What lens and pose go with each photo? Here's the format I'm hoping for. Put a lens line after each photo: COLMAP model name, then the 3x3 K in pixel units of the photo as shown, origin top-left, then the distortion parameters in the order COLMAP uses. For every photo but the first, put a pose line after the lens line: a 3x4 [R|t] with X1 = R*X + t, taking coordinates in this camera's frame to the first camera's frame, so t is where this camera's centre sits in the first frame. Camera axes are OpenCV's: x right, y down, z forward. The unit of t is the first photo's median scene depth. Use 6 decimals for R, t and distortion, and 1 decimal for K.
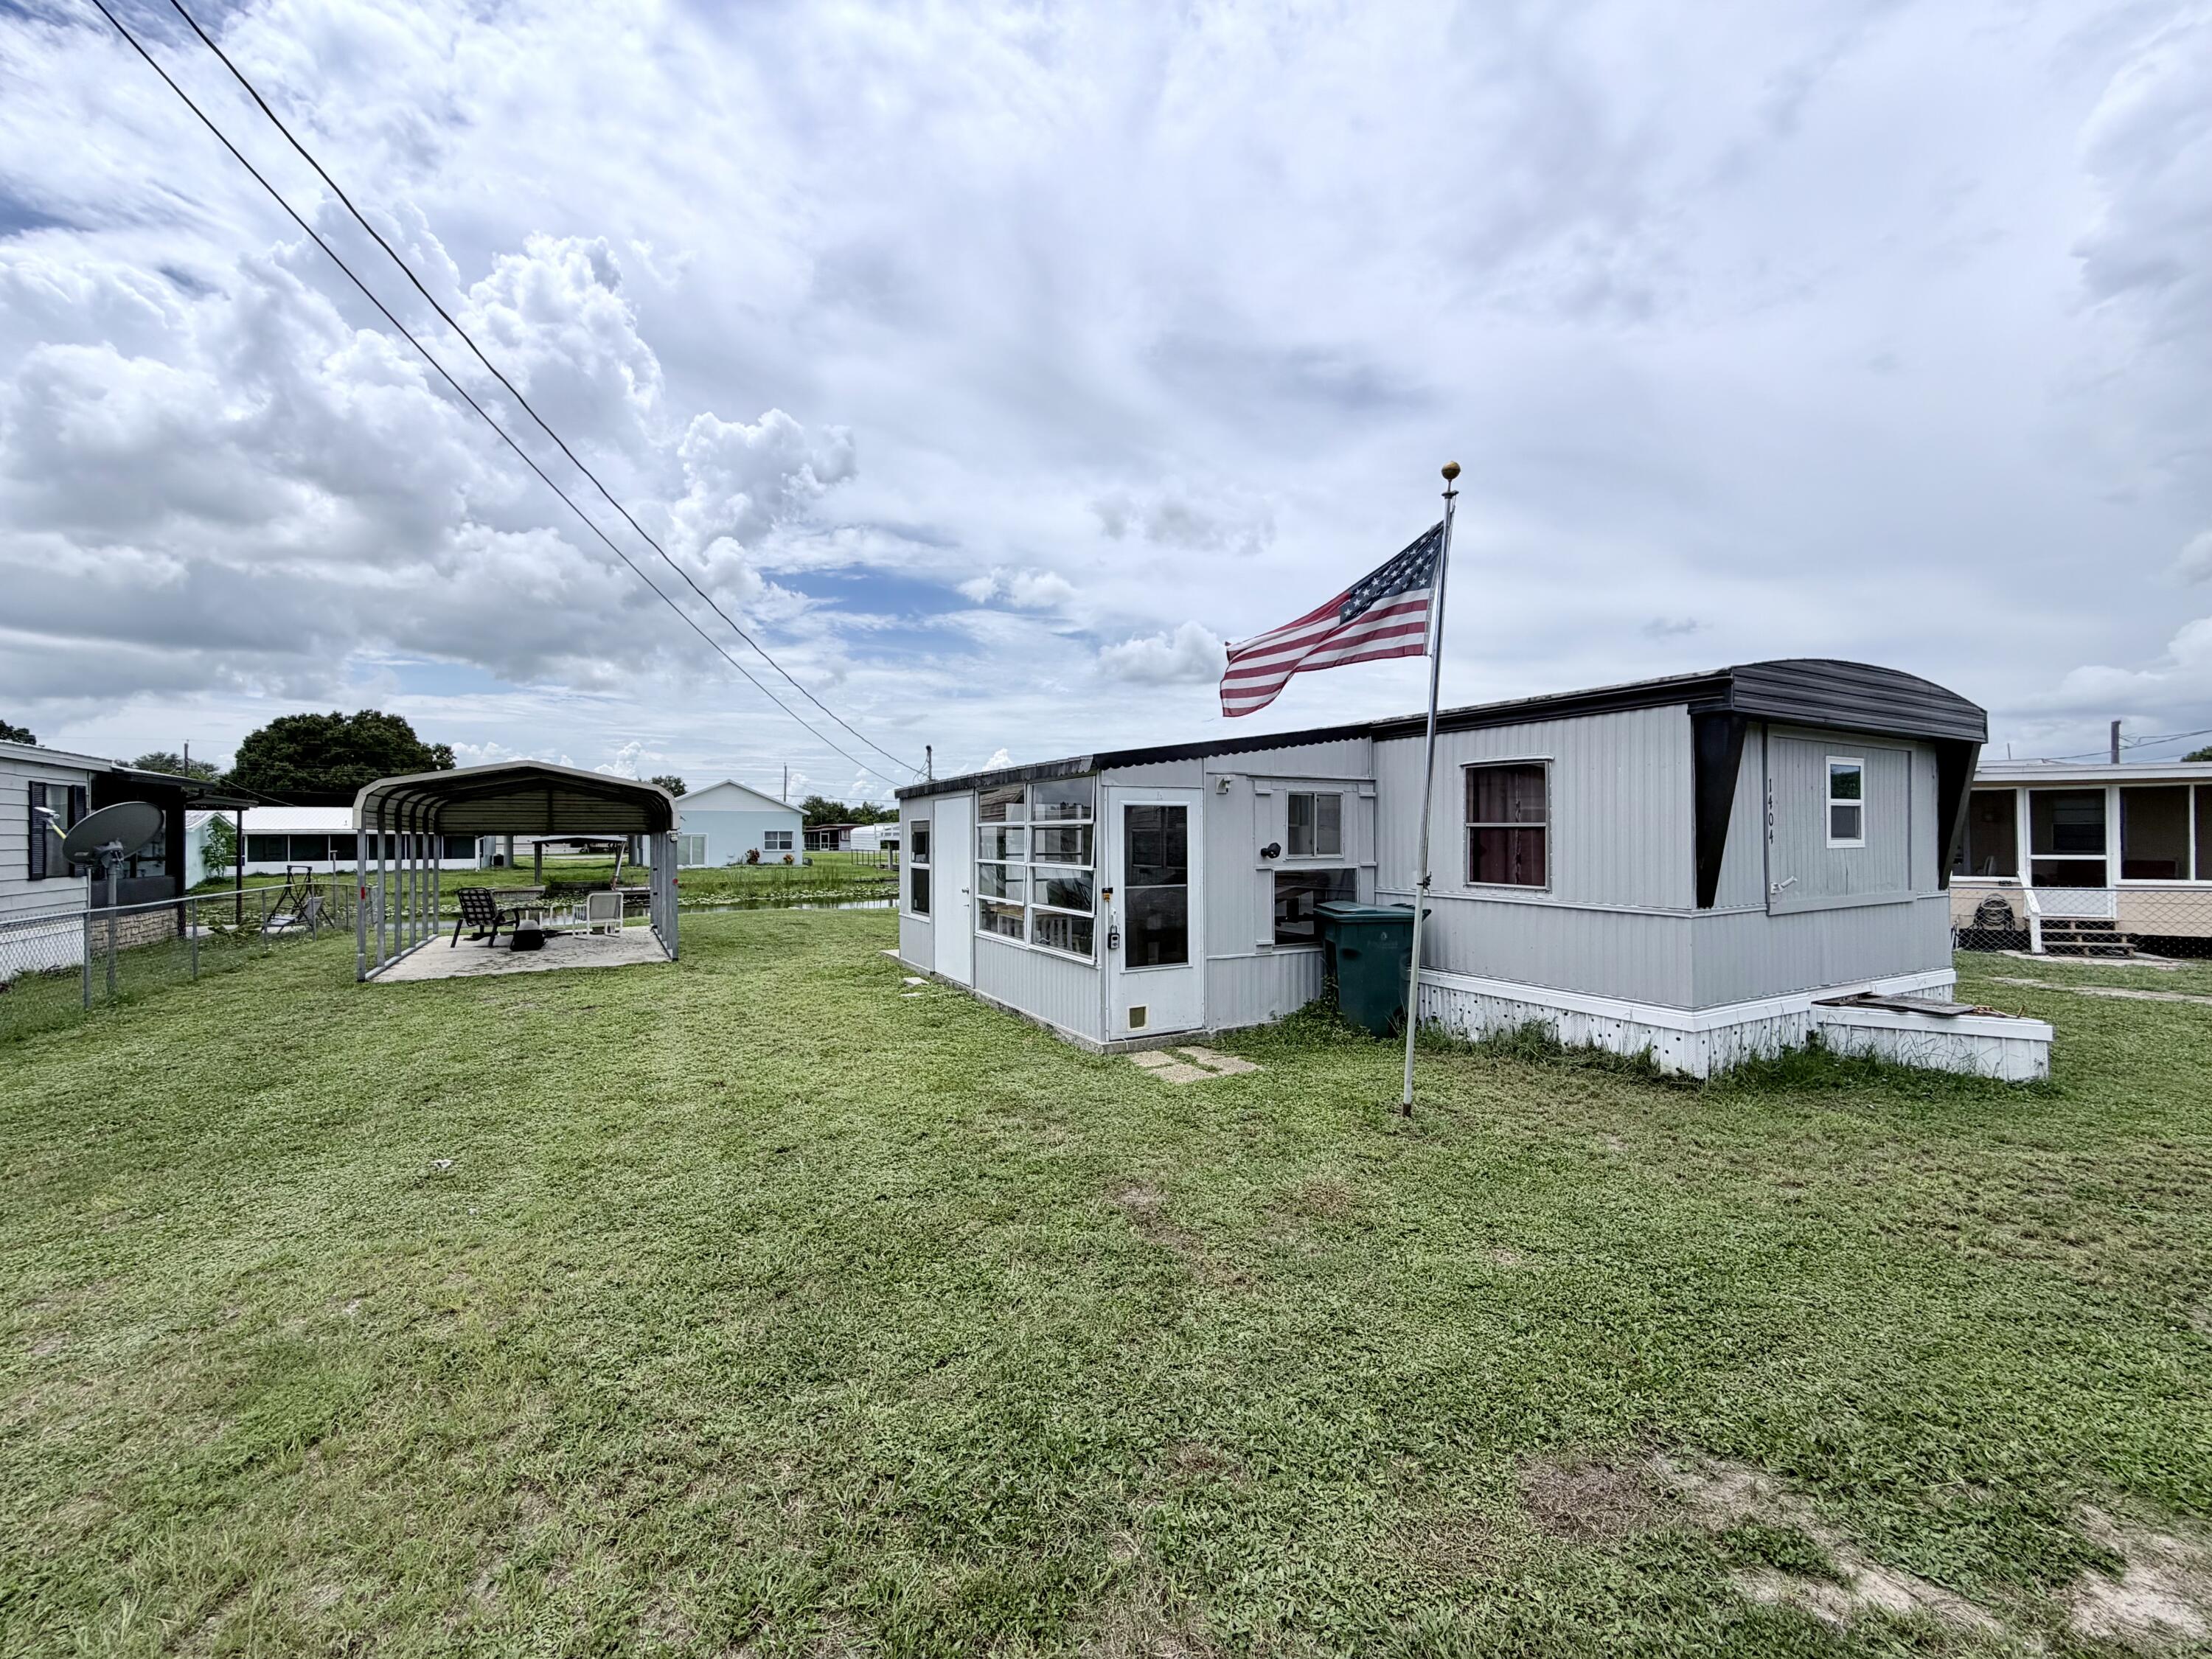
lens RADIAL K [[900.4, 0, 1109.7], [0, 900.4, 833.8], [0, 0, 1]] dist [0.000805, -0.003697]
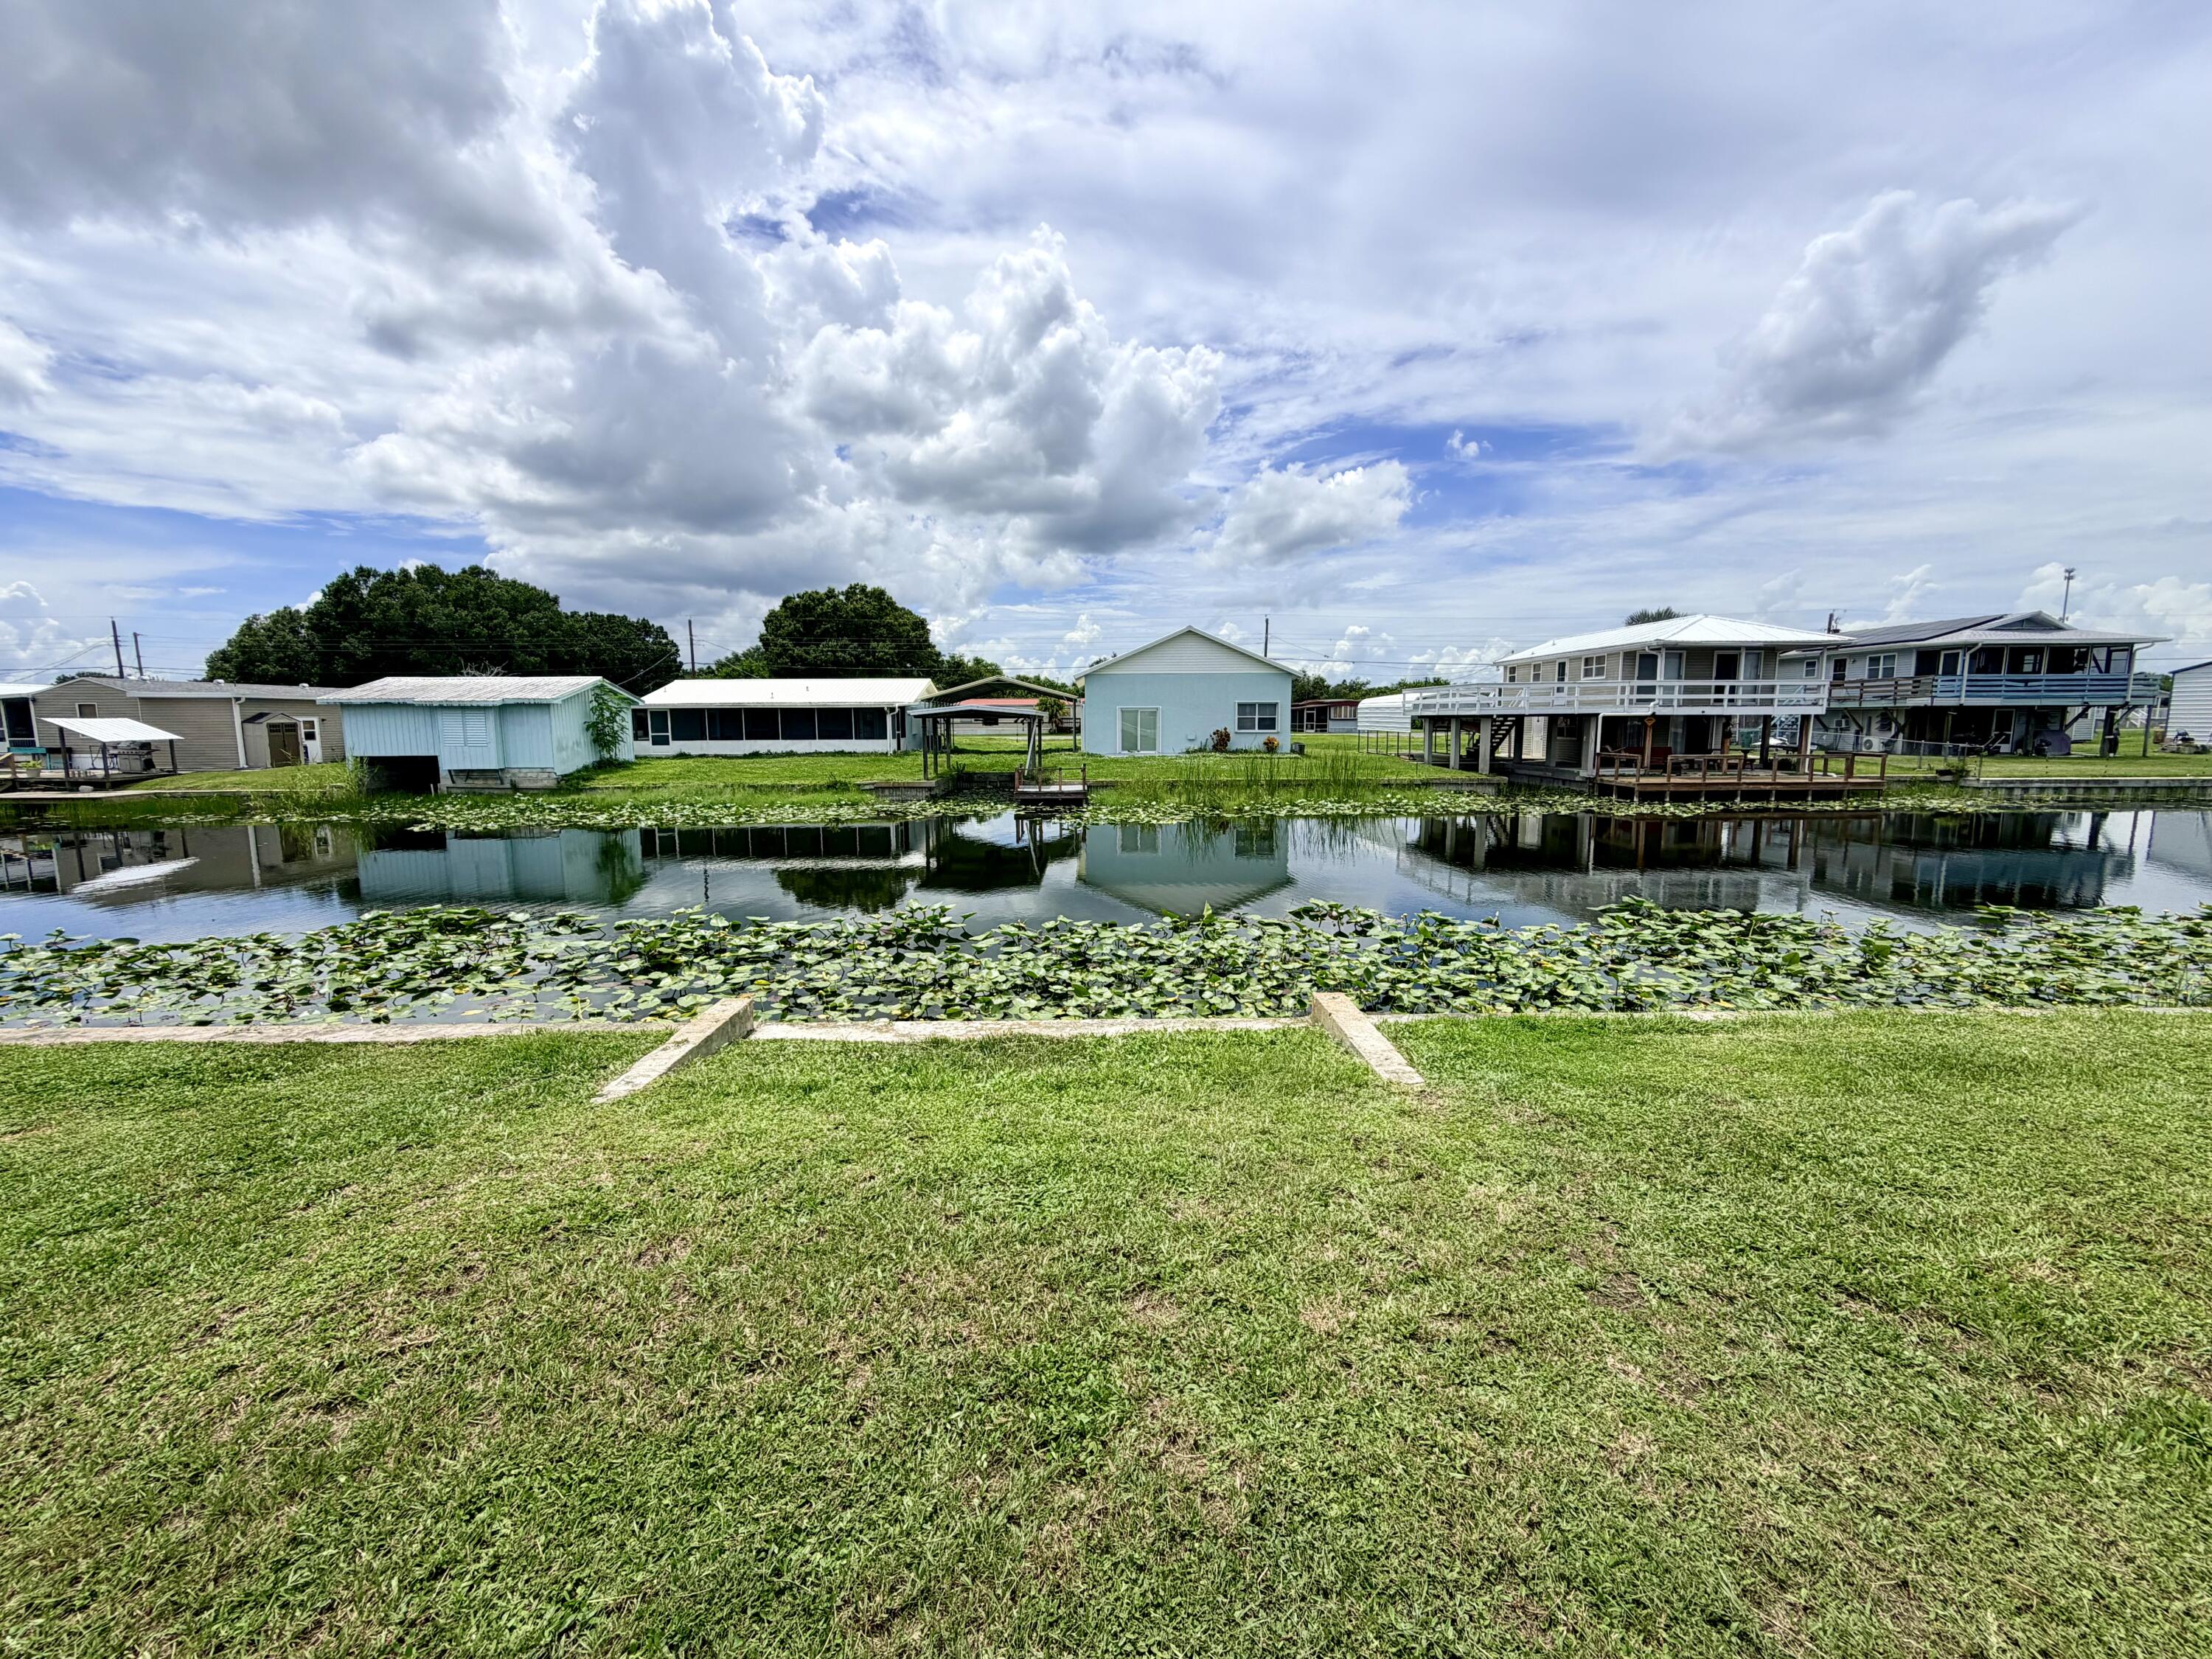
lens RADIAL K [[884.0, 0, 1099.3], [0, 884.0, 827.0], [0, 0, 1]] dist [-0.000397, 0.001157]
pose [[0.866402, 0.059780, -0.495757, -0.135406], [0.002176, 0.992347, 0.123464, 0.007599], [0.499343, -0.108049, 0.859641, 0.358437]]
